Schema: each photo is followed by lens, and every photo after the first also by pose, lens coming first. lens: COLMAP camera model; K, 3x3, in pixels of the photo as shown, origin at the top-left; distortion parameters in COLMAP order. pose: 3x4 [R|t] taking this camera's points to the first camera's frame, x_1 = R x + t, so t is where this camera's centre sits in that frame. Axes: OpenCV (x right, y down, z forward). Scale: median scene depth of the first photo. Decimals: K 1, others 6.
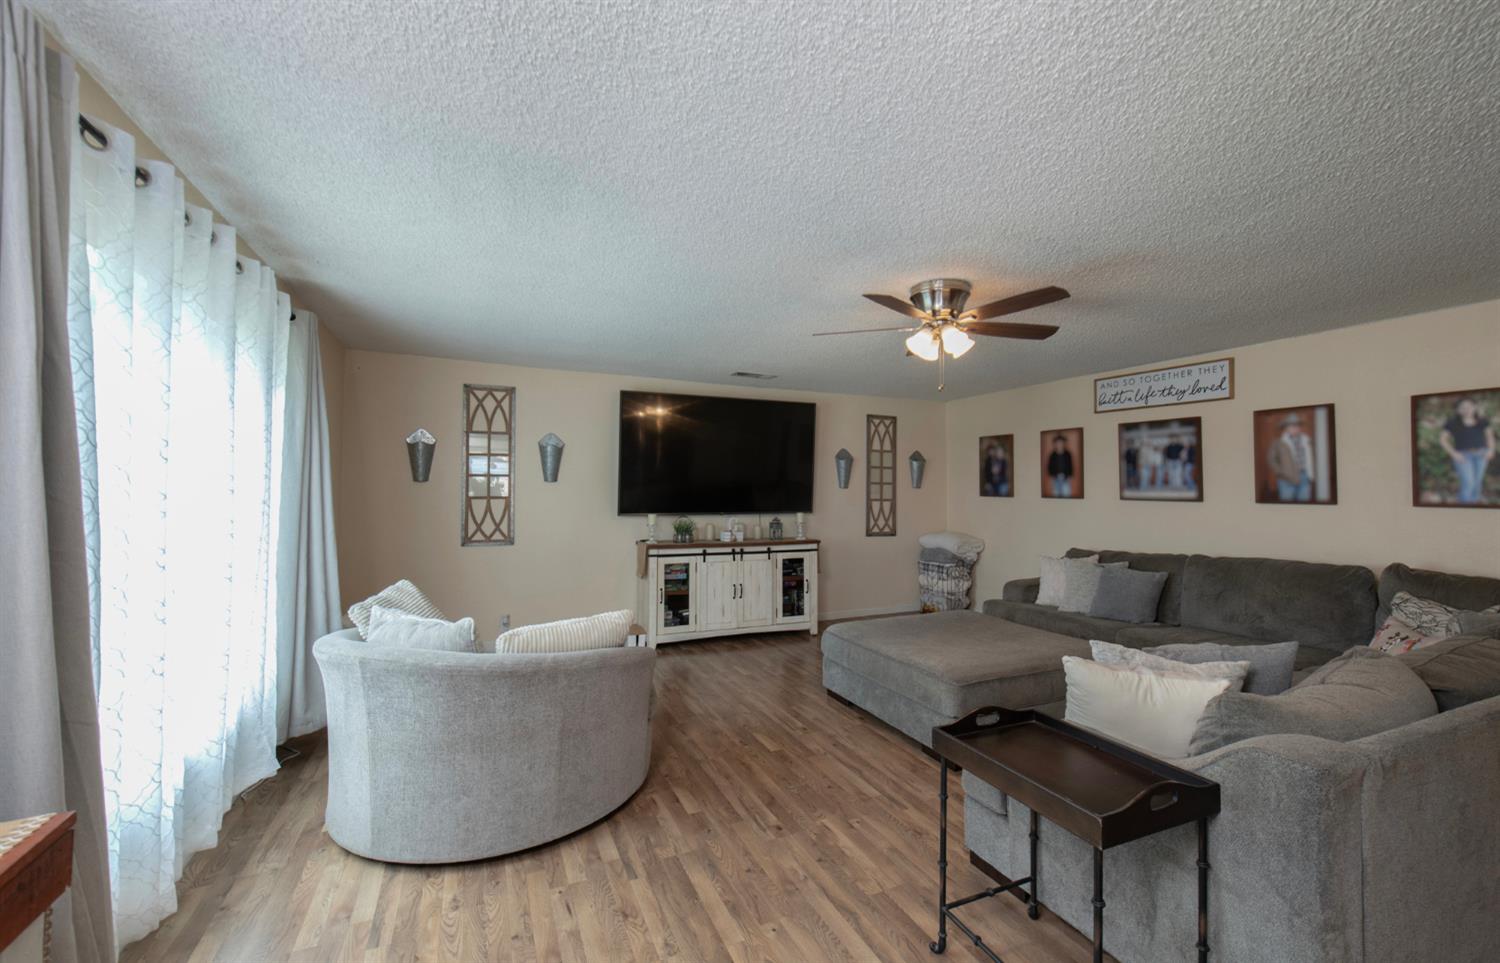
lens RADIAL K [[634.5, 0, 750.0], [0, 634.5, 481.5], [0, 0, 1]] dist [-0.000139, -0.000013]
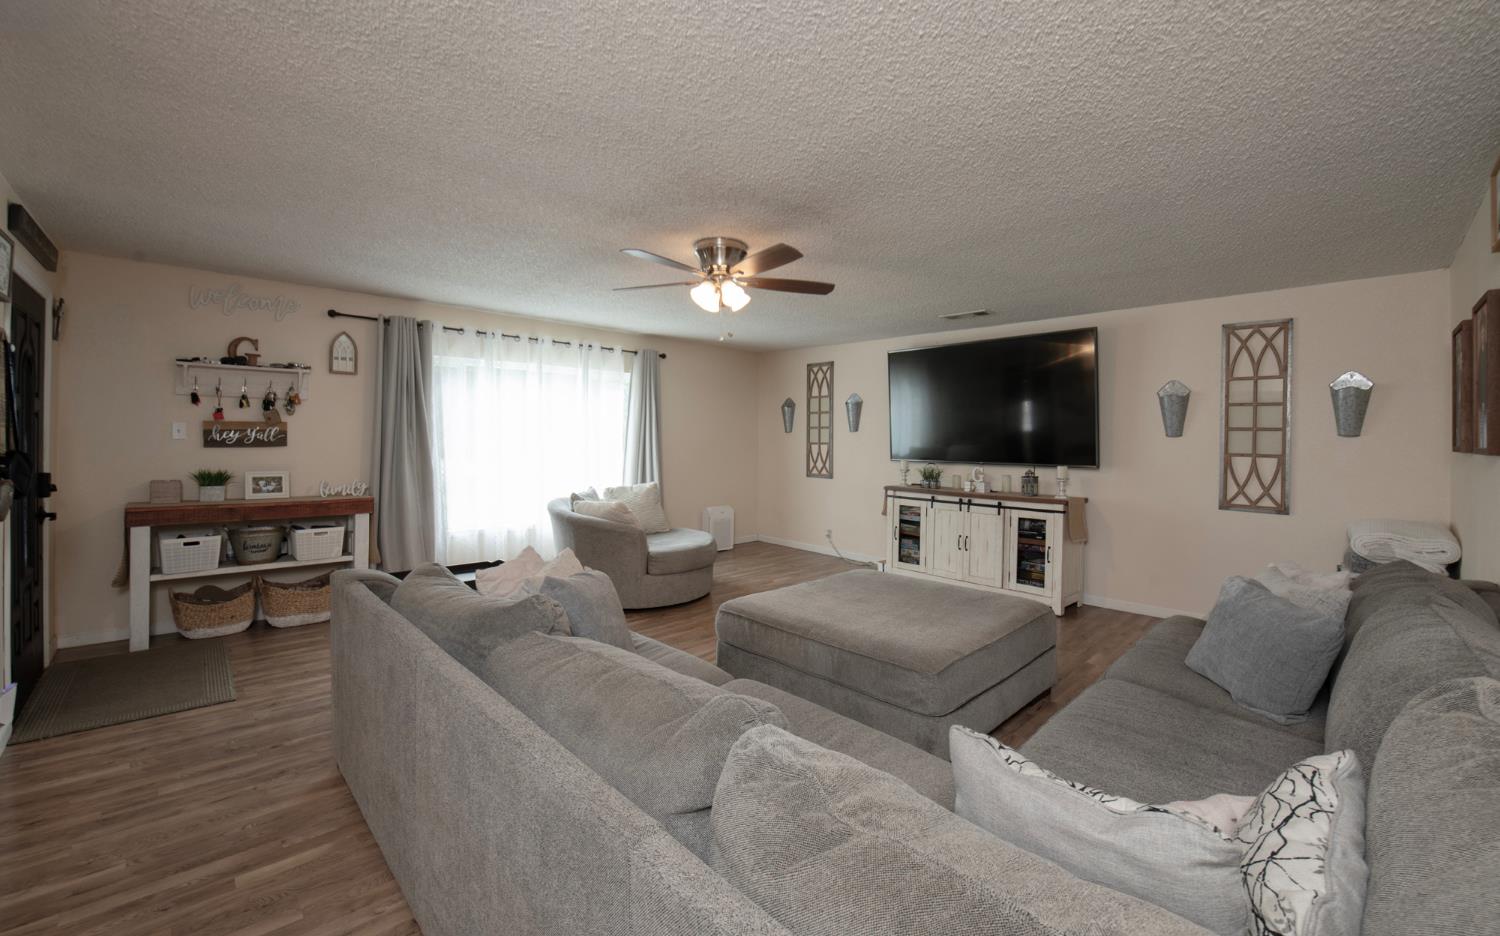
lens RADIAL K [[637.6, 0, 766.3], [0, 637.6, 443.1], [0, 0, 1]] dist [0.068147, -0.000131]
pose [[0.347845, 0.004337, -0.937542, 0.816257], [0.001517, 0.999985, 0.005189, 0.015980], [0.937551, -0.003227, 0.347833, 0.387230]]
